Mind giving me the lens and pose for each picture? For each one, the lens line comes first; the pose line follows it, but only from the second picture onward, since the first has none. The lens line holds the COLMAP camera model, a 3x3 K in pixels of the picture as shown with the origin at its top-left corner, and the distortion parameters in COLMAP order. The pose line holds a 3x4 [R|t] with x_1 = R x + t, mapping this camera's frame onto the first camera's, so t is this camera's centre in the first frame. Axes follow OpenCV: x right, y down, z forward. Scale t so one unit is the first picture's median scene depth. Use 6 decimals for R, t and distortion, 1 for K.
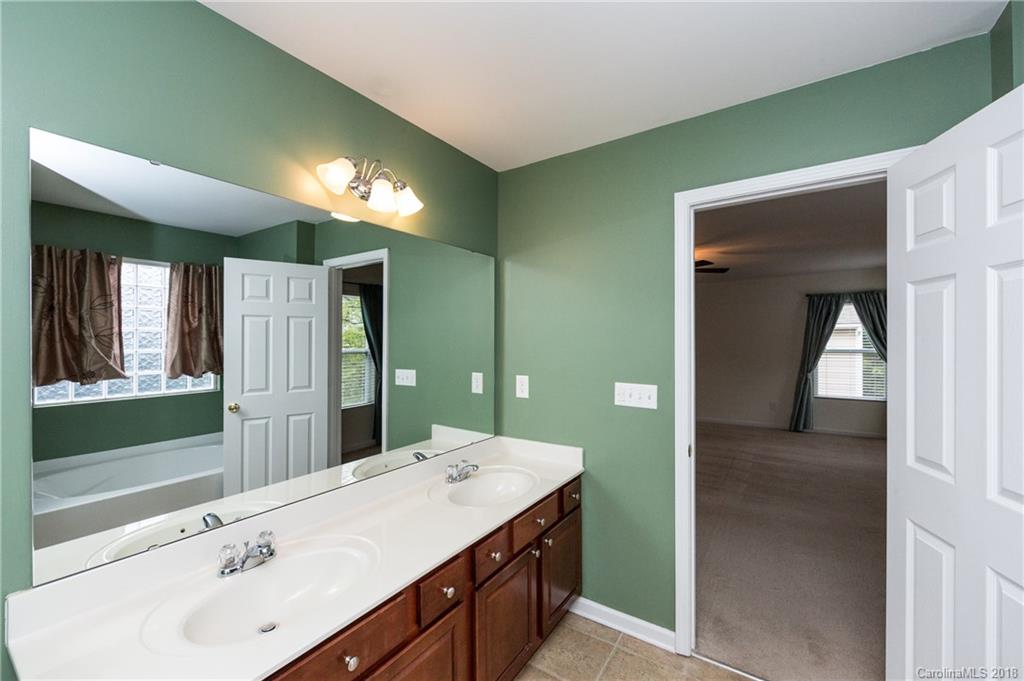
lens RADIAL K [[405.7, 0, 510.6], [0, 405.7, 345.9], [0, 0, 1]] dist [-0.006342, 0.000392]
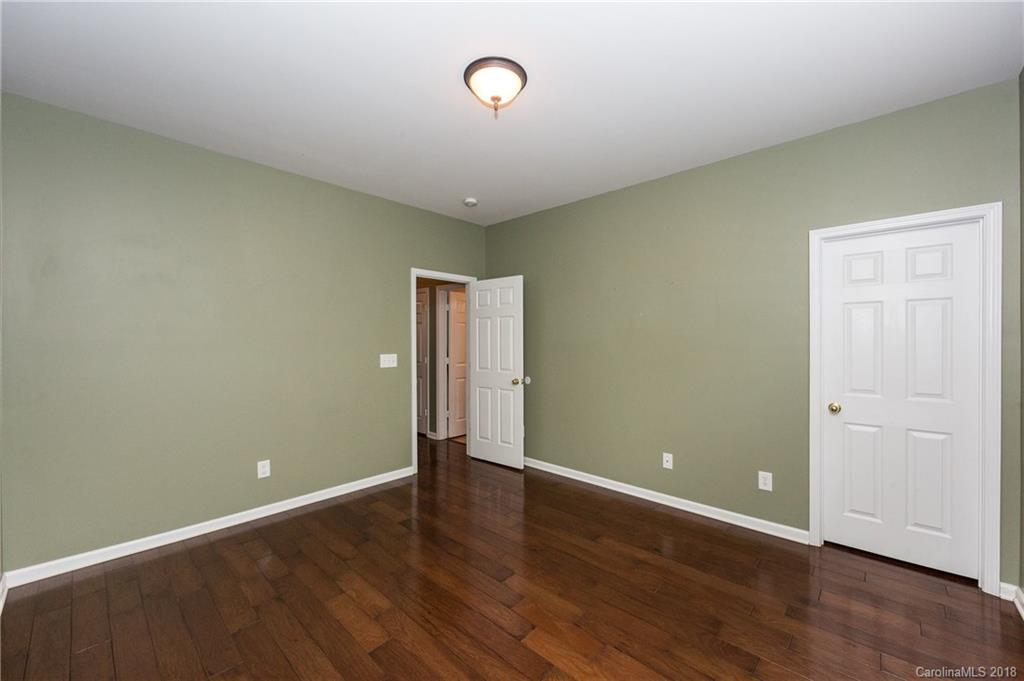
lens RADIAL K [[405.7, 0, 509.5], [0, 405.7, 340.8], [0, 0, 1]] dist [-0.006342, 0.000392]
pose [[0.165396, -0.002802, 0.986223, -2.405586], [0.006293, 0.999979, 0.001786, 0.037929], [-0.986207, 0.005911, 0.165410, 0.149751]]
